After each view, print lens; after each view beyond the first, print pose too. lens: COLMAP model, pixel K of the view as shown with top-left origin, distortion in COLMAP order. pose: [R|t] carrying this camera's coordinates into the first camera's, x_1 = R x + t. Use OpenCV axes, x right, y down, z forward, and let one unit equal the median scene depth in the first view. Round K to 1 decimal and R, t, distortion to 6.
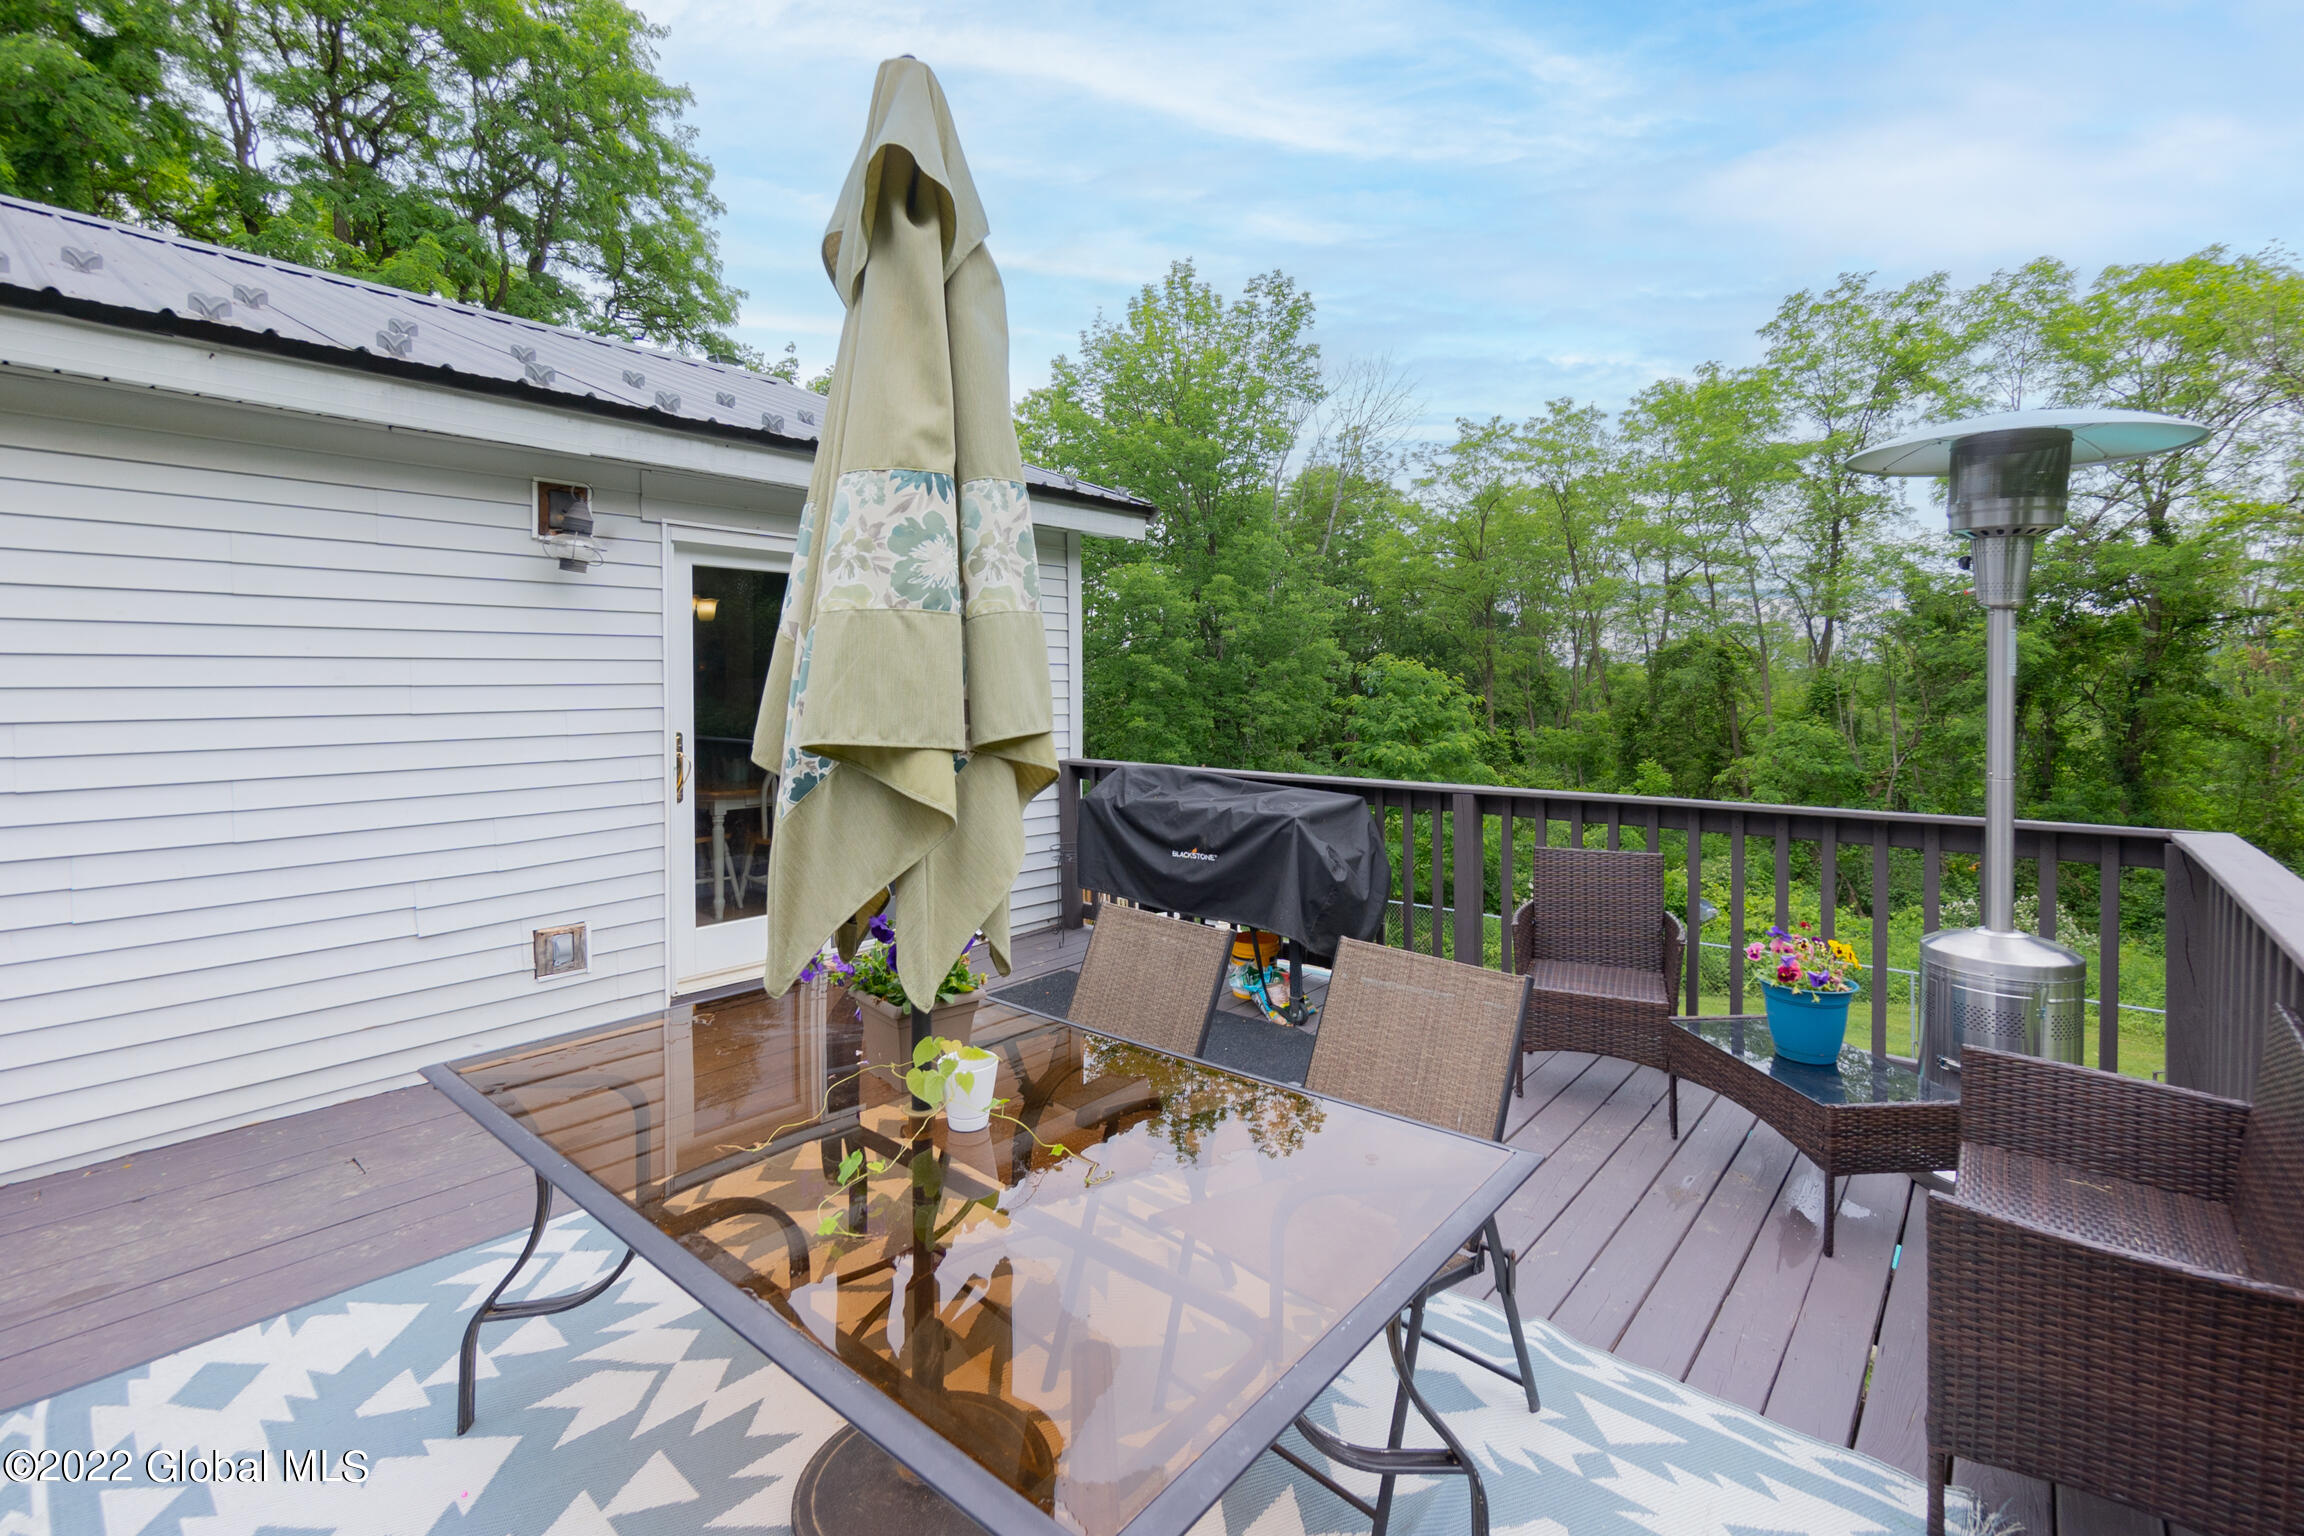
lens RADIAL K [[1039.4, 0, 1129.1], [0, 1039.4, 699.2], [0, 0, 1]] dist [0.000828, 0.000079]
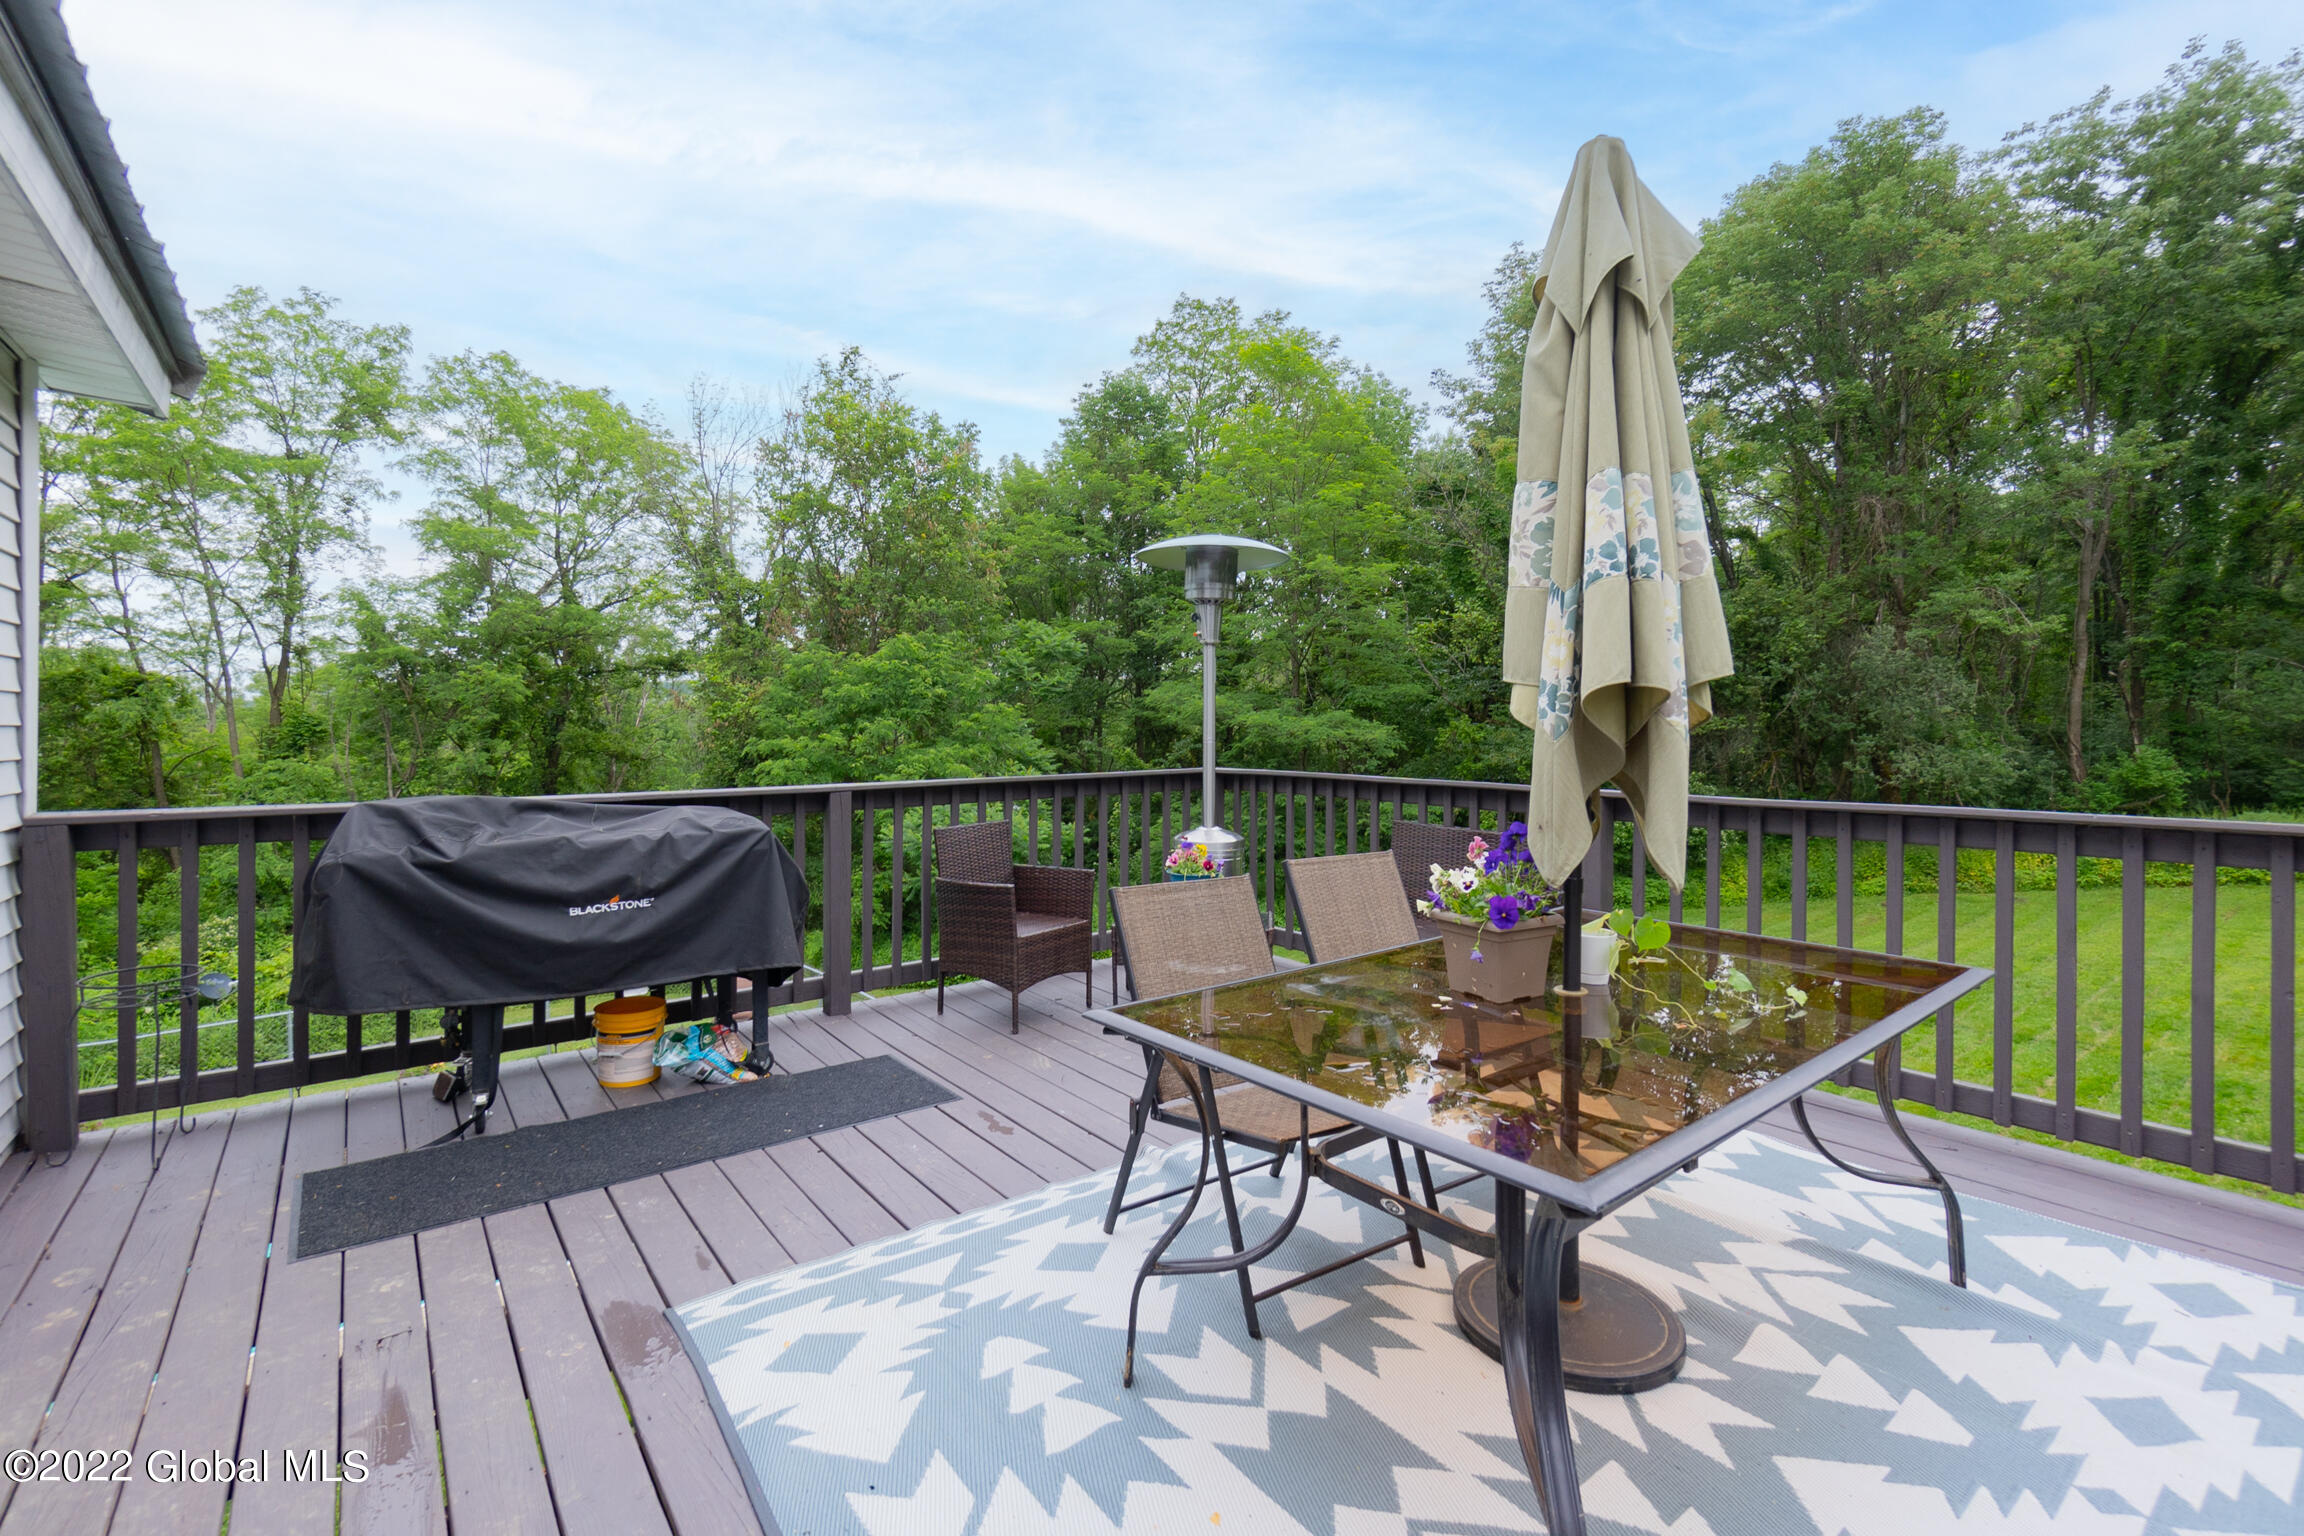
lens RADIAL K [[1025.1, 0, 1148.5], [0, 1025.1, 725.5], [0, 0, 1]] dist [-0.001718, -0.000177]
pose [[0.209672, 0.000309, 0.977772, -0.522027], [0.013147, 0.999909, -0.003135, 0.029451], [-0.977683, 0.013512, 0.209648, 0.453550]]
